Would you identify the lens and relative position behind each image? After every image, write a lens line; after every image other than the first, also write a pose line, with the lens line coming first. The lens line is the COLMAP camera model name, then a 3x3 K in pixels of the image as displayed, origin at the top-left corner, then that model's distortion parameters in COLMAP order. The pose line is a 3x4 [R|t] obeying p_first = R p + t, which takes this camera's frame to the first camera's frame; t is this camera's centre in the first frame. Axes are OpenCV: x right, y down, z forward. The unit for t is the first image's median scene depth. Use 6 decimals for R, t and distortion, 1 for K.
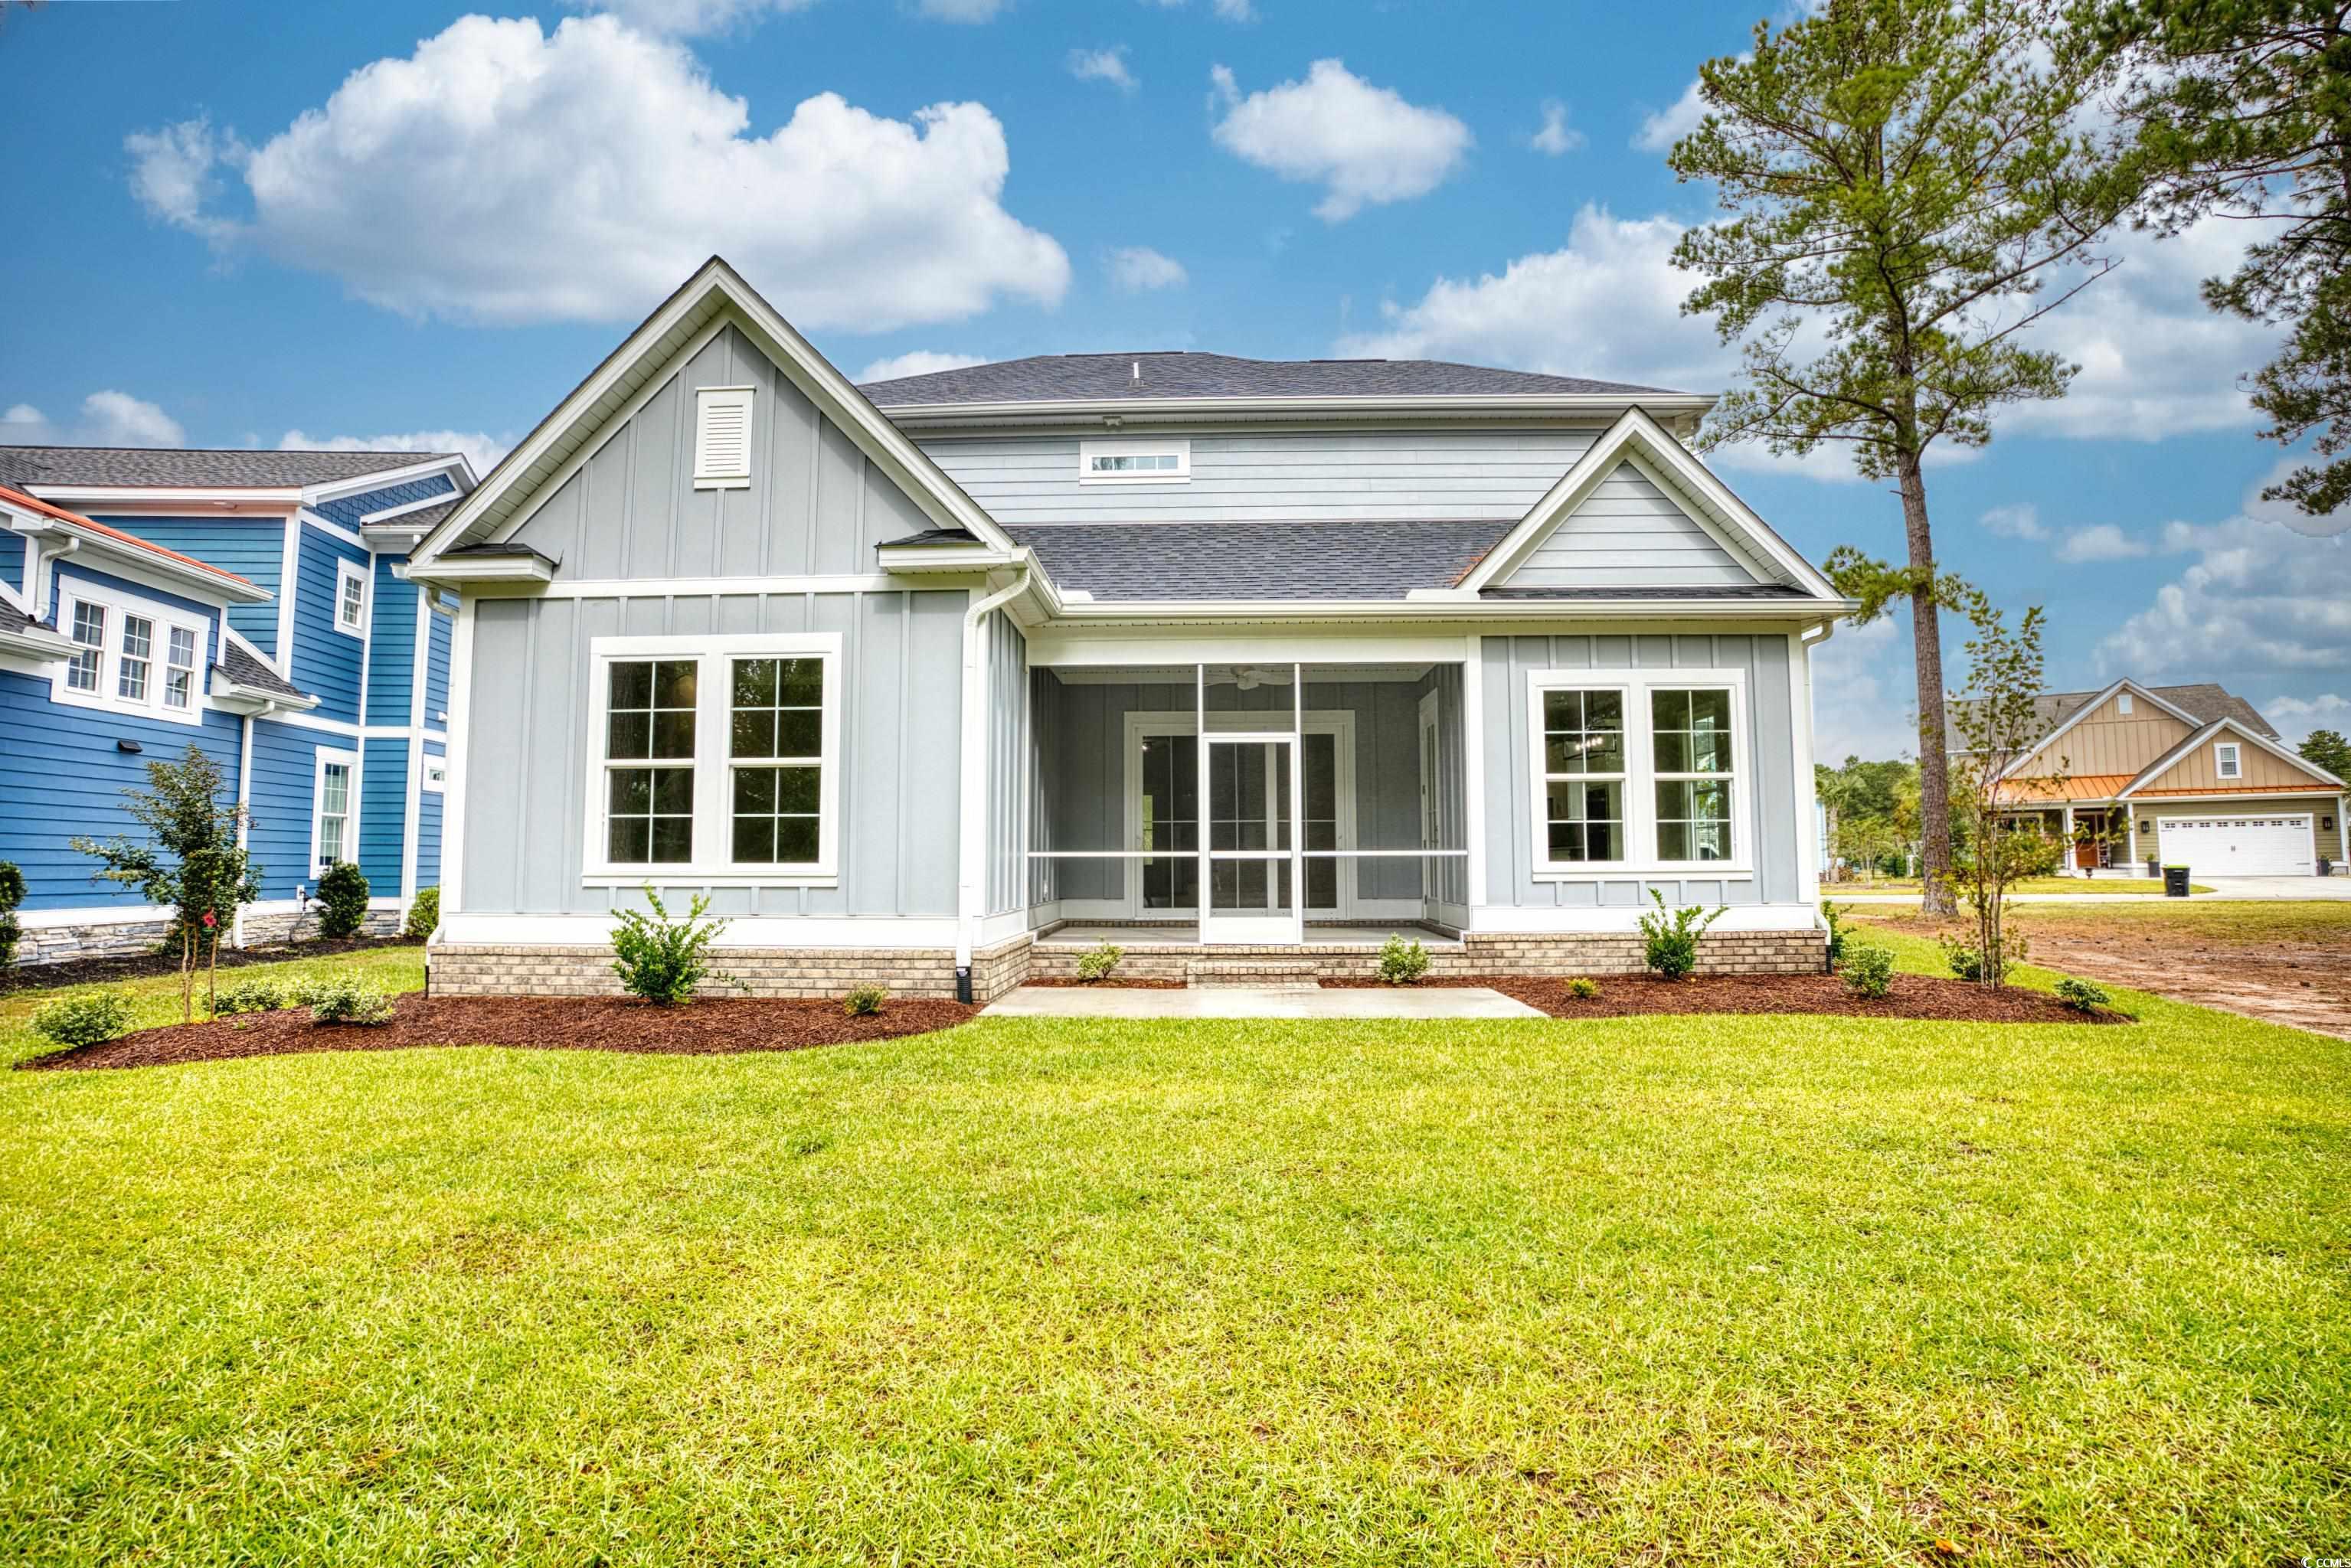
lens RADIAL K [[1101.4, 0, 1172.9], [0, 1101.4, 780.2], [0, 0, 1]] dist [-0.062778, 0.016220]
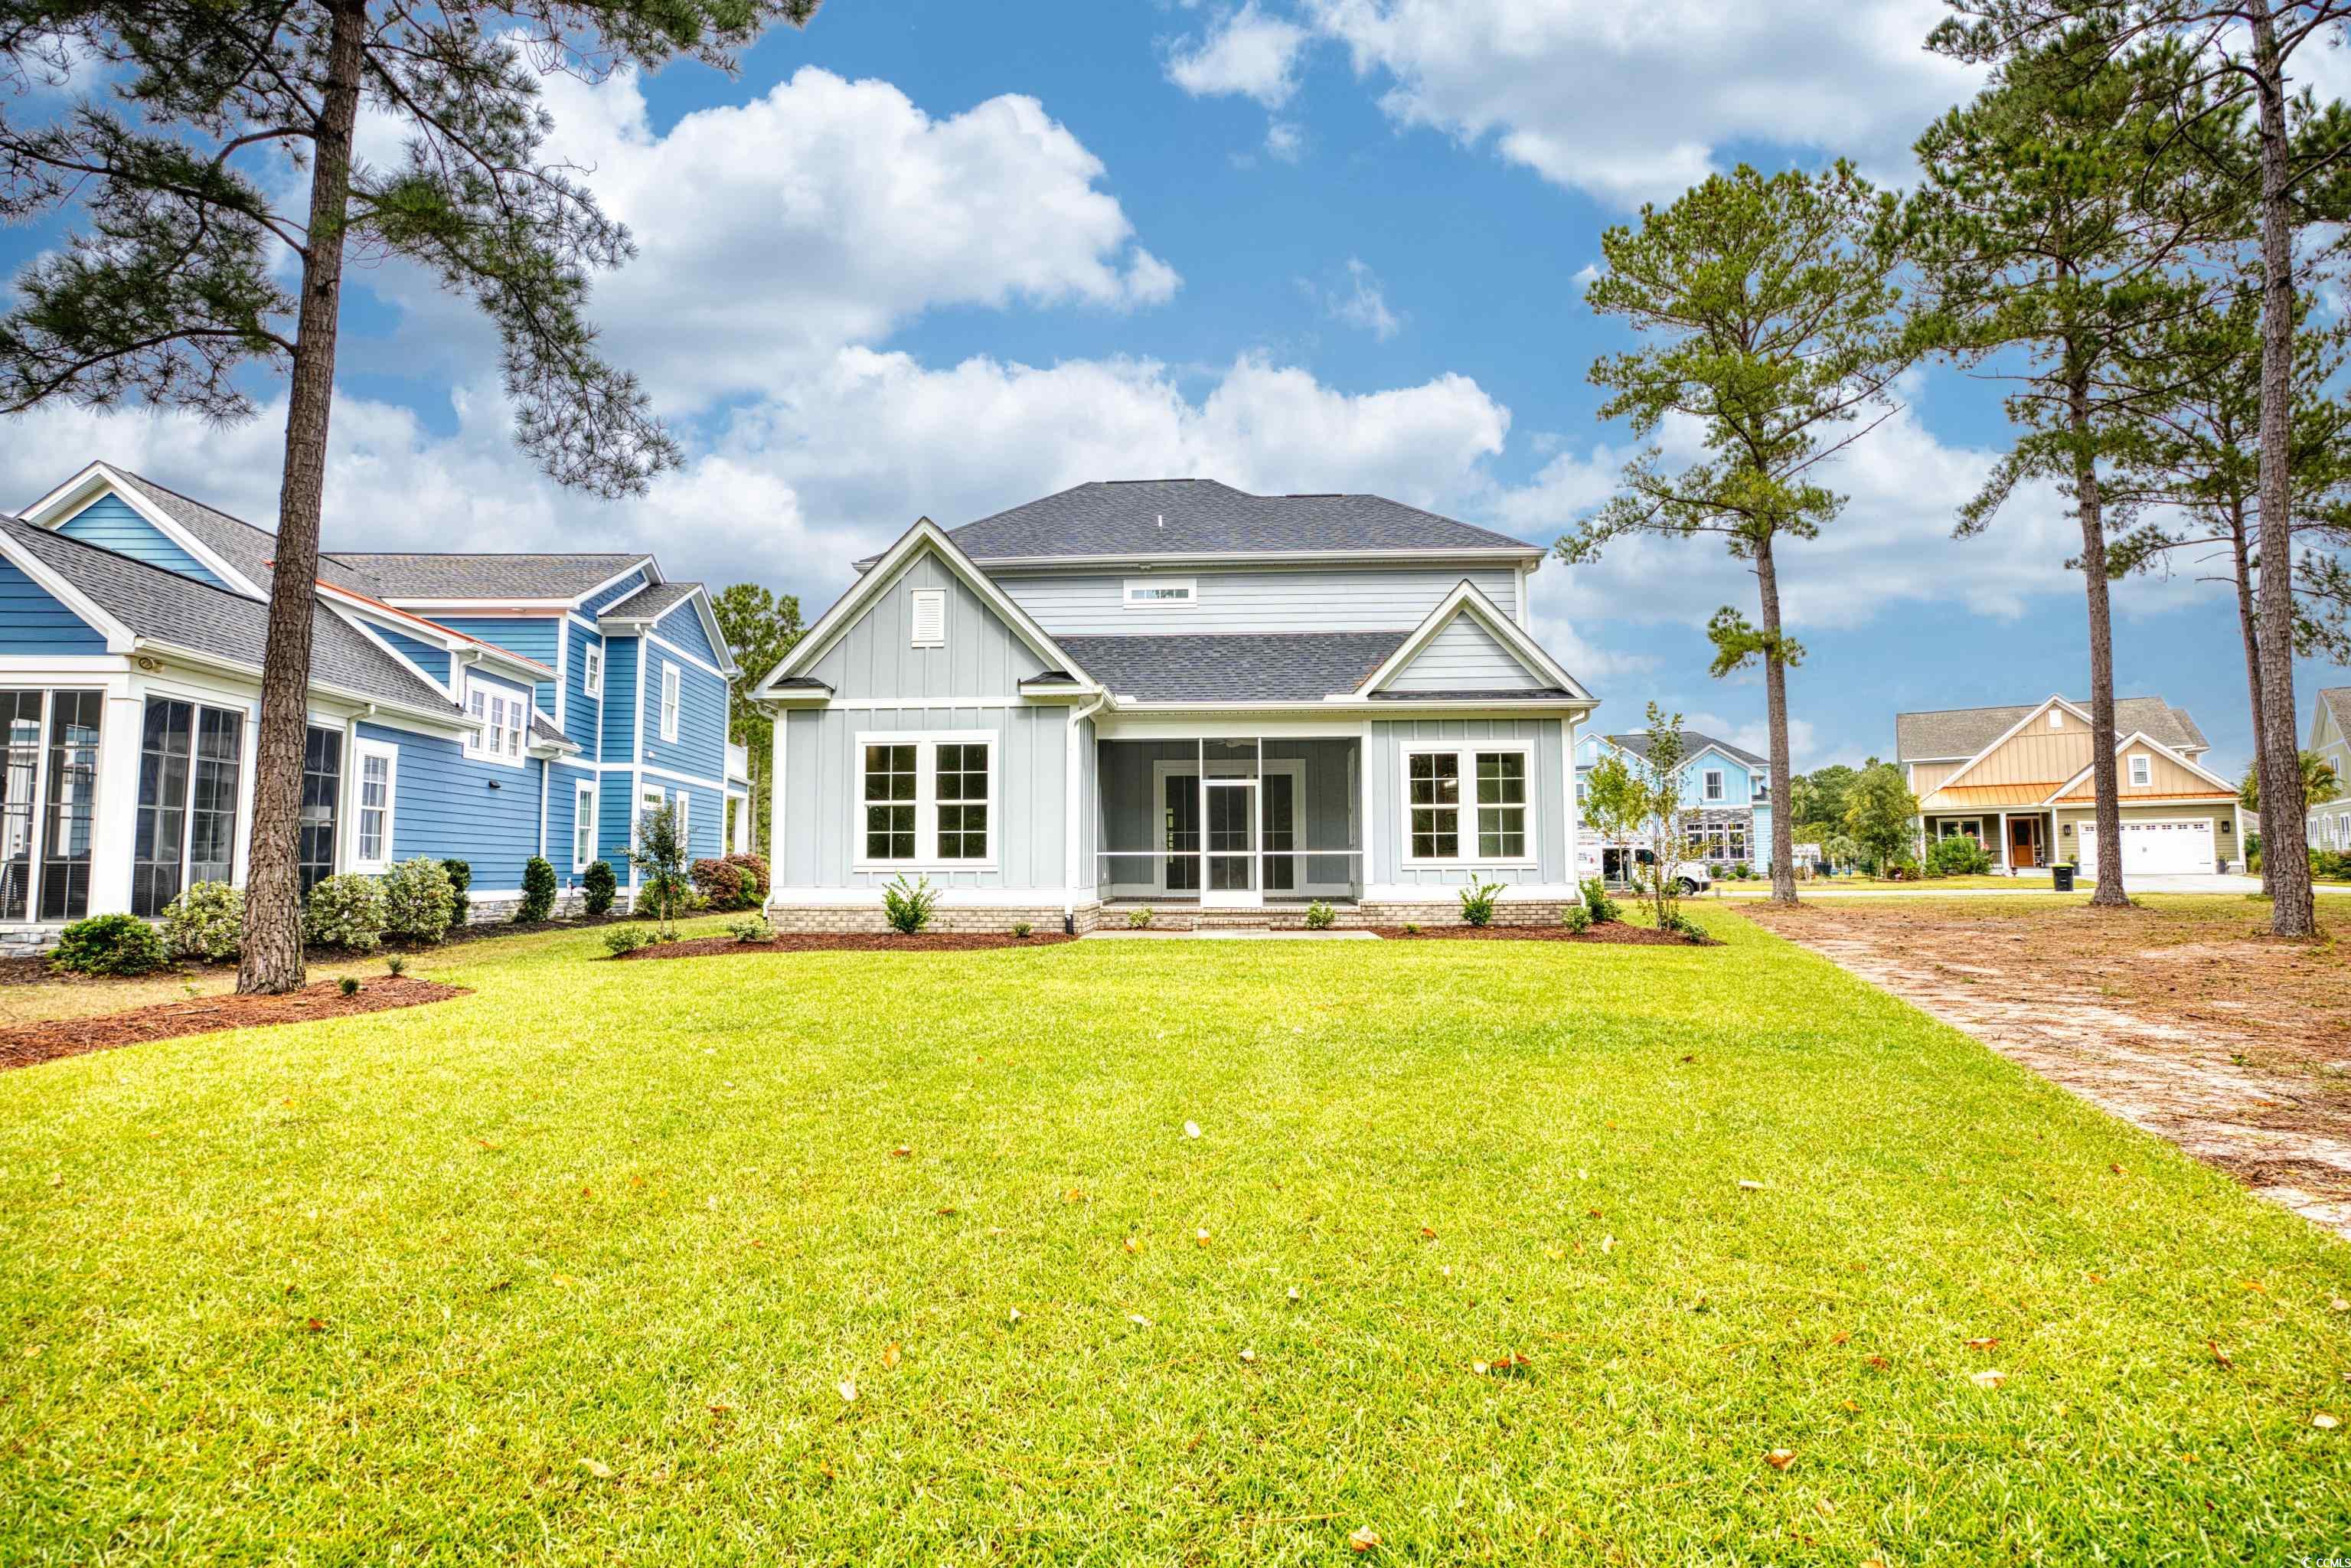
lens RADIAL K [[1101.6, 0, 1172.9], [0, 1101.6, 780.2], [0, 0, 1]] dist [-0.062778, 0.016220]
pose [[0.999814, -0.002587, -0.019090, 0.014118], [0.002541, 0.999994, -0.002435, -0.037816], [0.019096, 0.002386, 0.999815, -0.636602]]
